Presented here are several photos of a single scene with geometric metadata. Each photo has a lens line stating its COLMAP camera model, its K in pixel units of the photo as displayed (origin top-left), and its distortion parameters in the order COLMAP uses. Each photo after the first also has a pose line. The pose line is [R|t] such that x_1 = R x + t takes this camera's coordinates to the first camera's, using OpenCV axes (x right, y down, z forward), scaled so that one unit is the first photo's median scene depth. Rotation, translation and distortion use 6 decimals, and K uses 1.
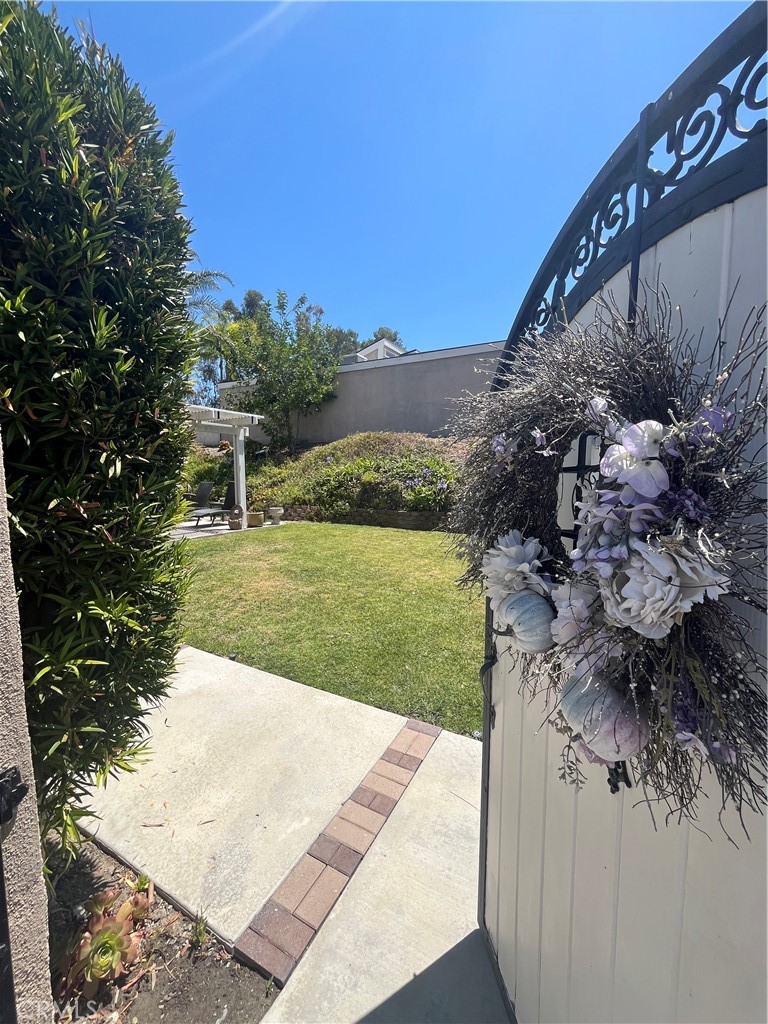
lens RADIAL K [[422.3, 0, 374.8], [0, 422.3, 507.9], [0, 0, 1]] dist [-0.001957, 0.000142]
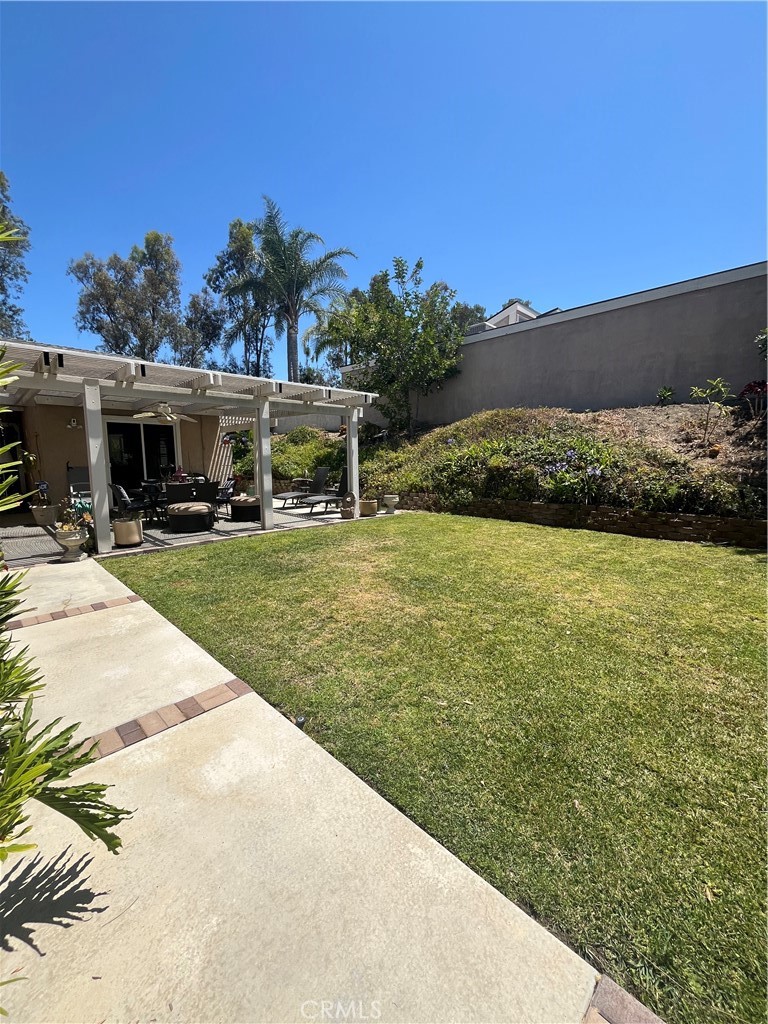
lens RADIAL K [[422.3, 0, 384.0], [0, 422.3, 508.9], [0, 0, 1]] dist [-0.001957, 0.000142]
pose [[0.965182, 0.023892, -0.260486, -0.010056], [-0.013727, 0.999074, 0.040774, -0.009329], [0.261219, -0.035779, 0.964616, 0.124065]]
